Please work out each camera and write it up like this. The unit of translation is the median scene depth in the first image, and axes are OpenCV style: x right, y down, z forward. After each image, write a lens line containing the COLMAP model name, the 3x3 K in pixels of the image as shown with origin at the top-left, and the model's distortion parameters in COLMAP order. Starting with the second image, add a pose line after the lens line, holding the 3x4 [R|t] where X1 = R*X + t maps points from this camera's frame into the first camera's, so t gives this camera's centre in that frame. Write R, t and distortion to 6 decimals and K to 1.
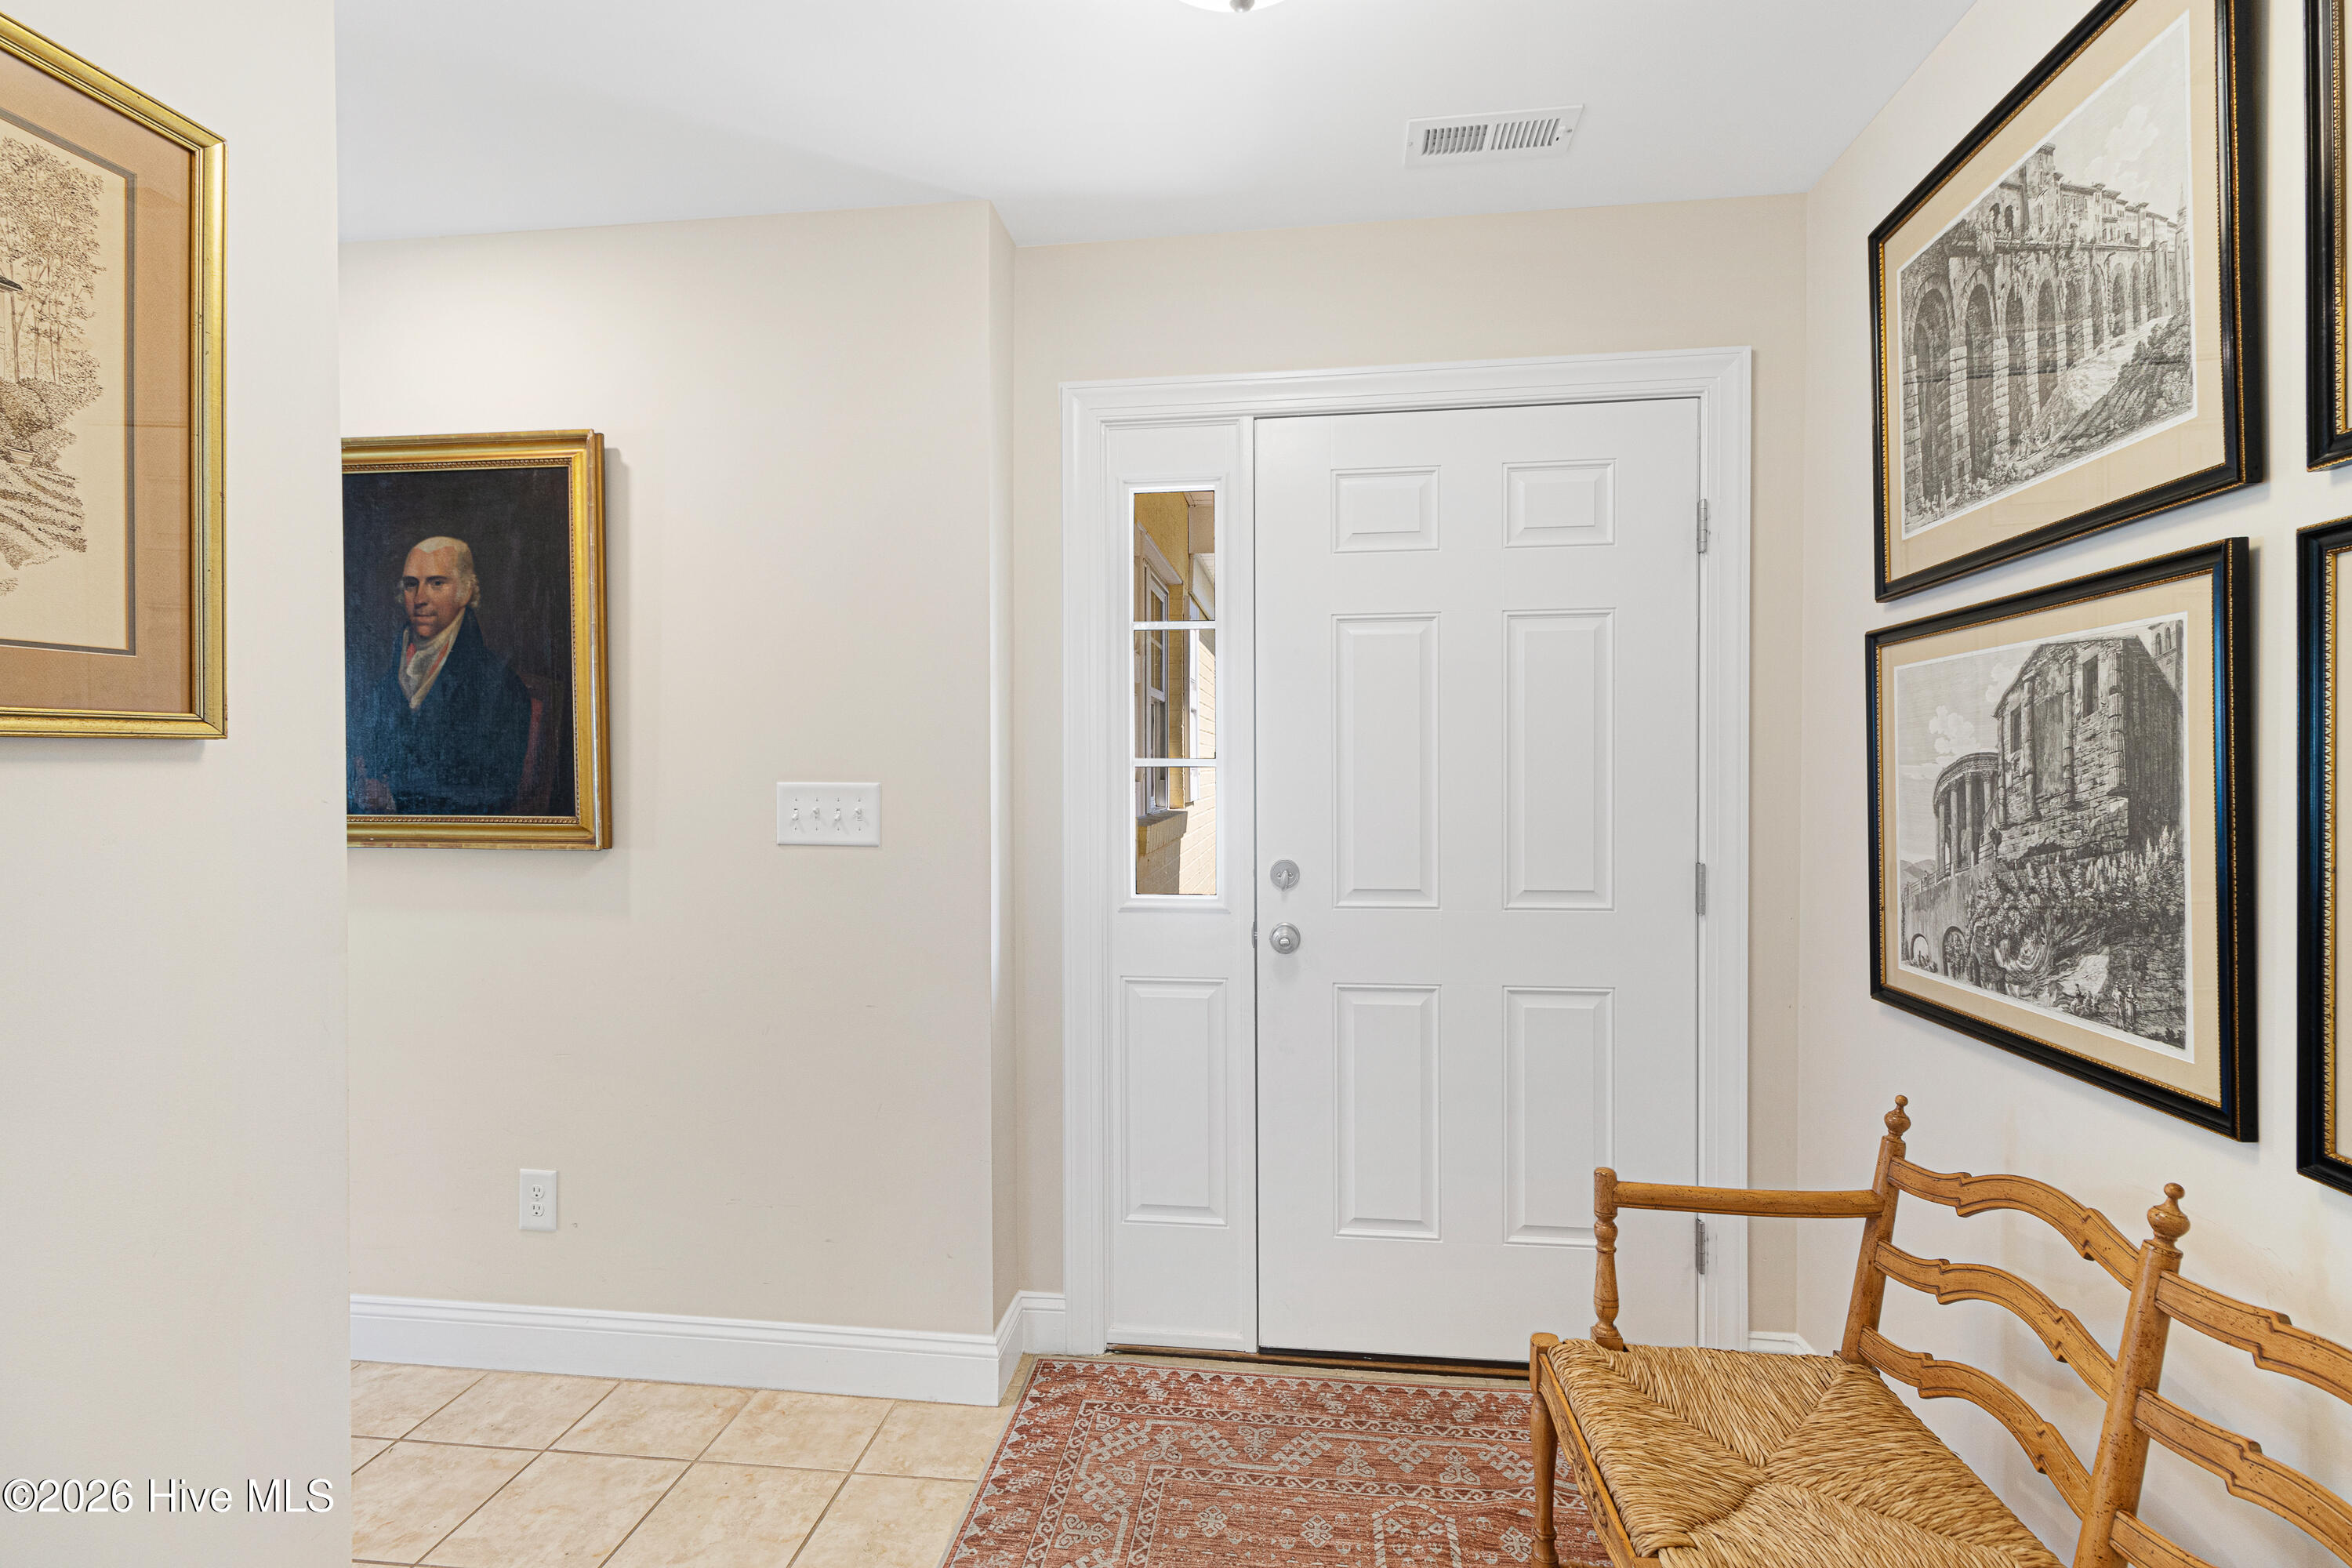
lens RADIAL K [[1096.2, 0, 1175.9], [0, 1096.2, 777.7], [0, 0, 1]] dist [0.002414, 0.000727]
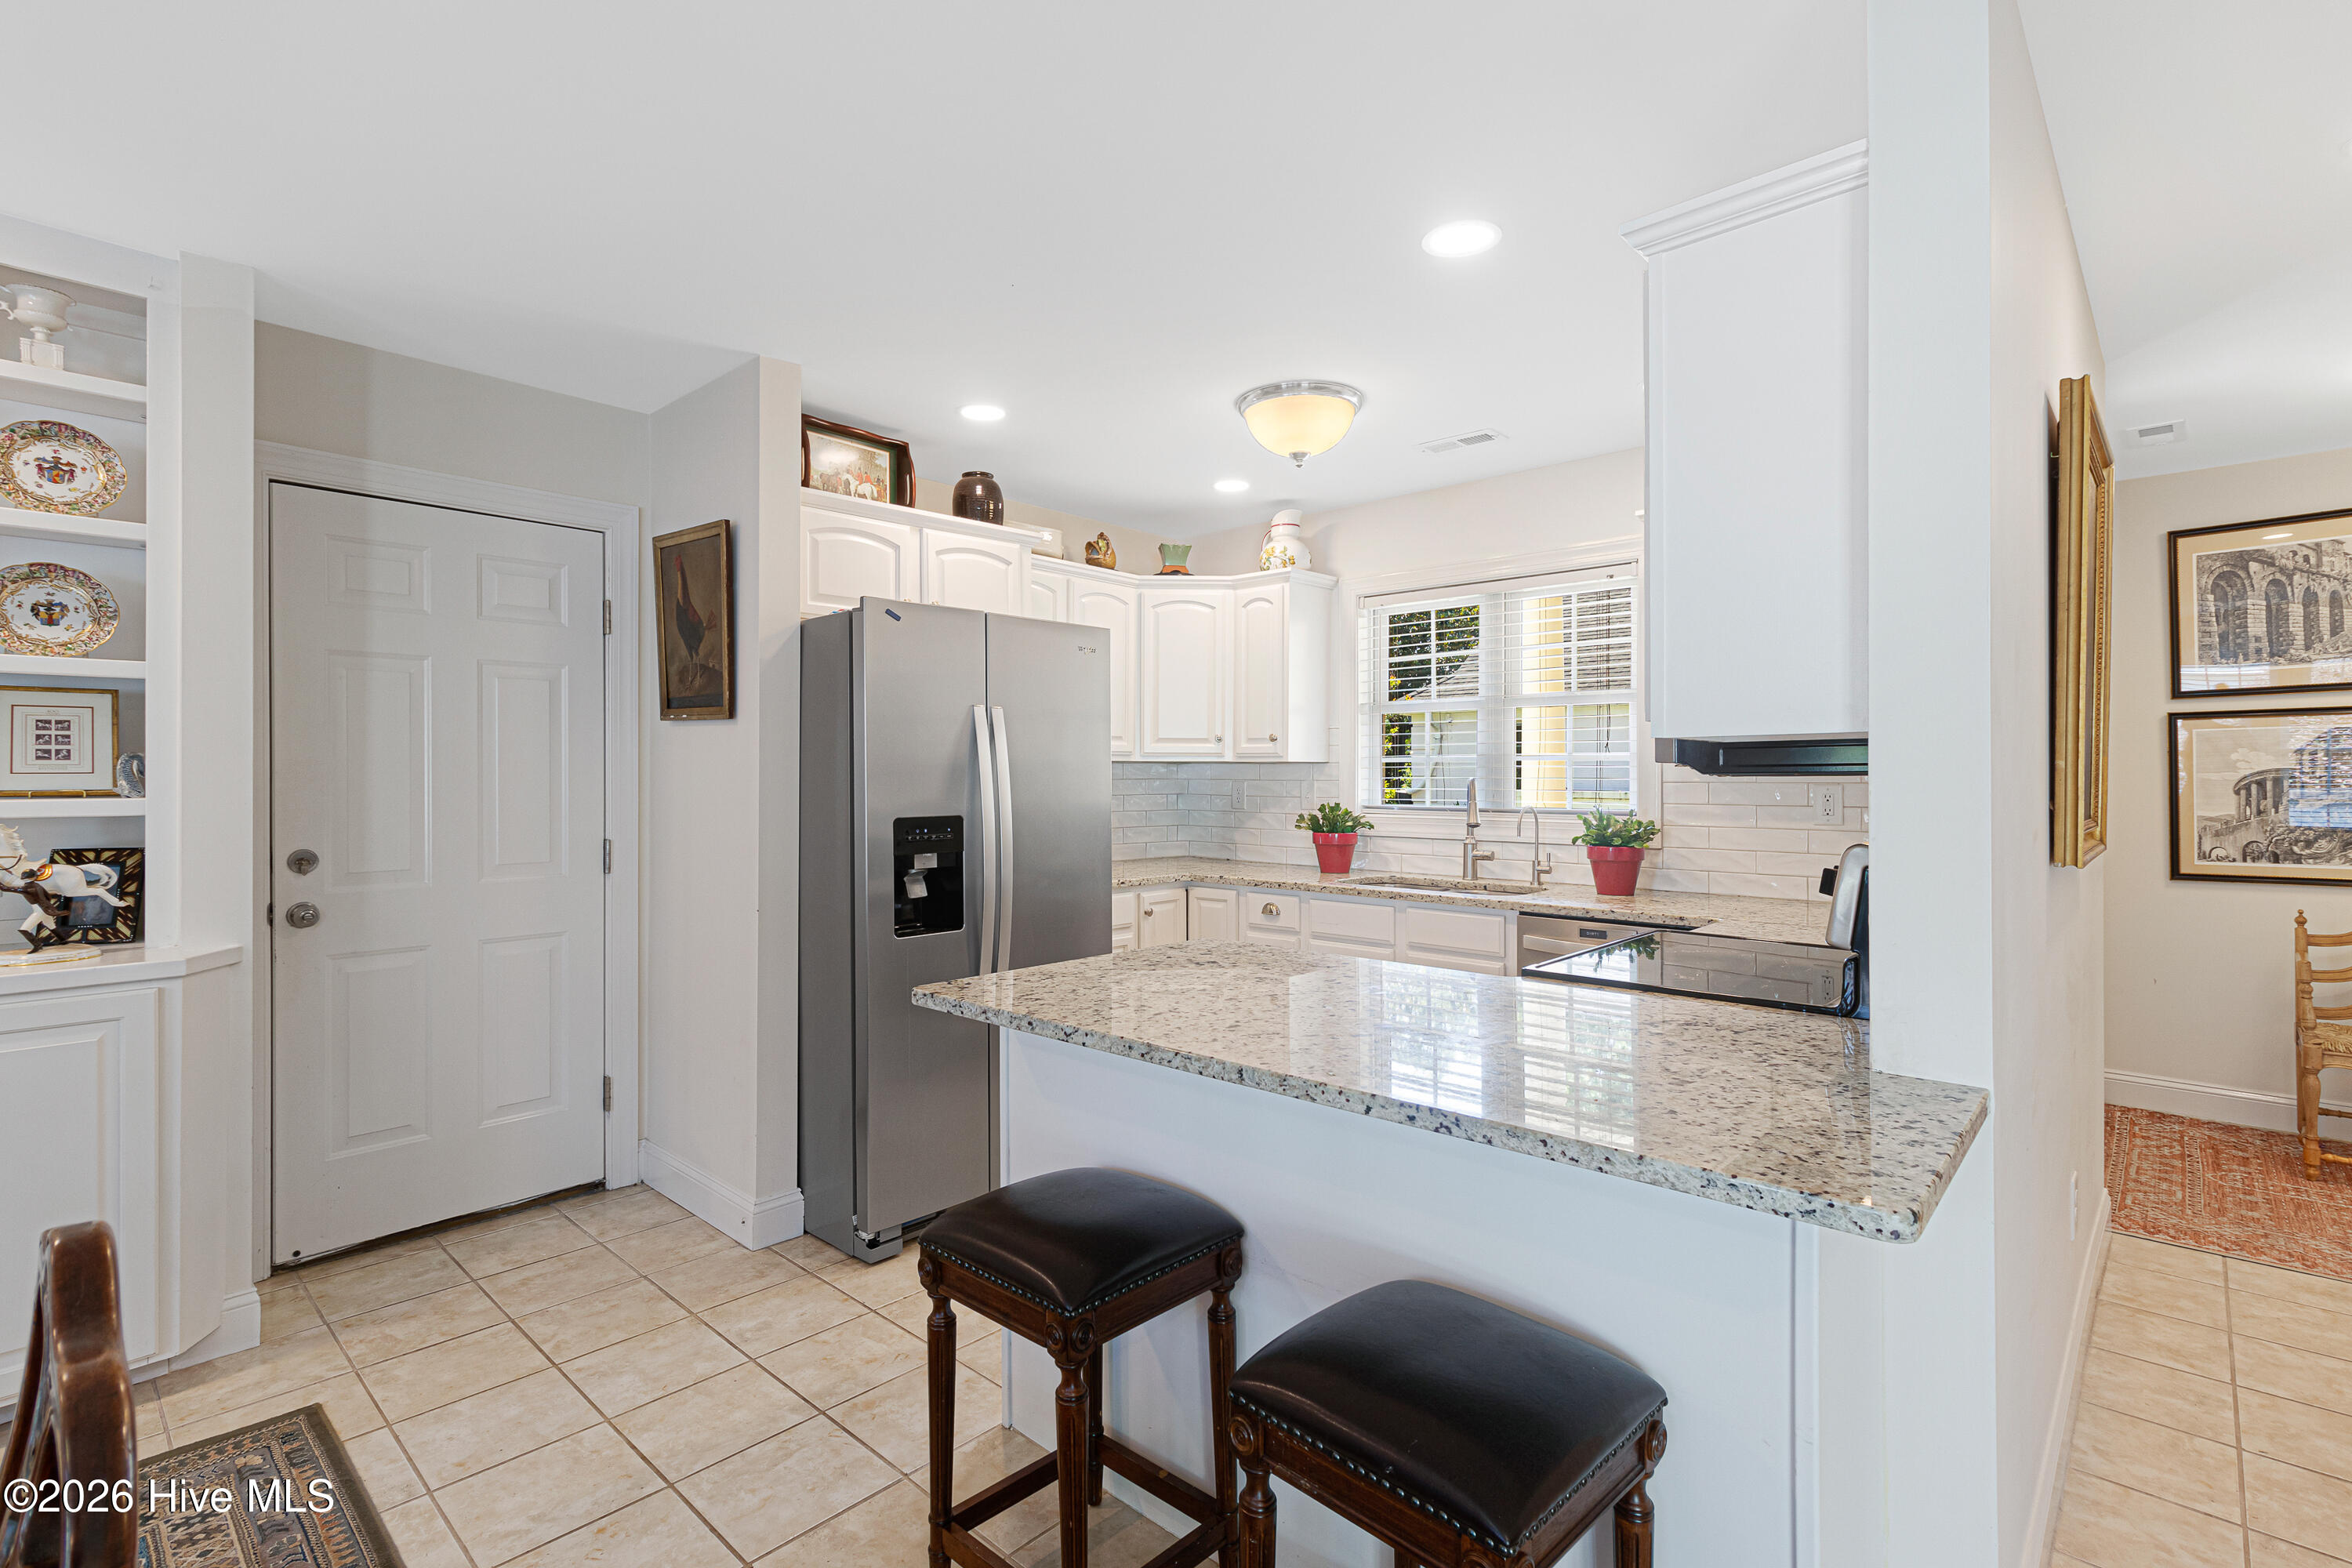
lens RADIAL K [[1096.2, 0, 1175.9], [0, 1096.2, 777.7], [0, 0, 1]] dist [0.002414, 0.000727]
pose [[0.591074, -0.000902, 0.806617, -2.647077], [0.014269, 0.999855, -0.009338, -0.013437], [-0.806491, 0.017029, 0.591001, 1.497060]]
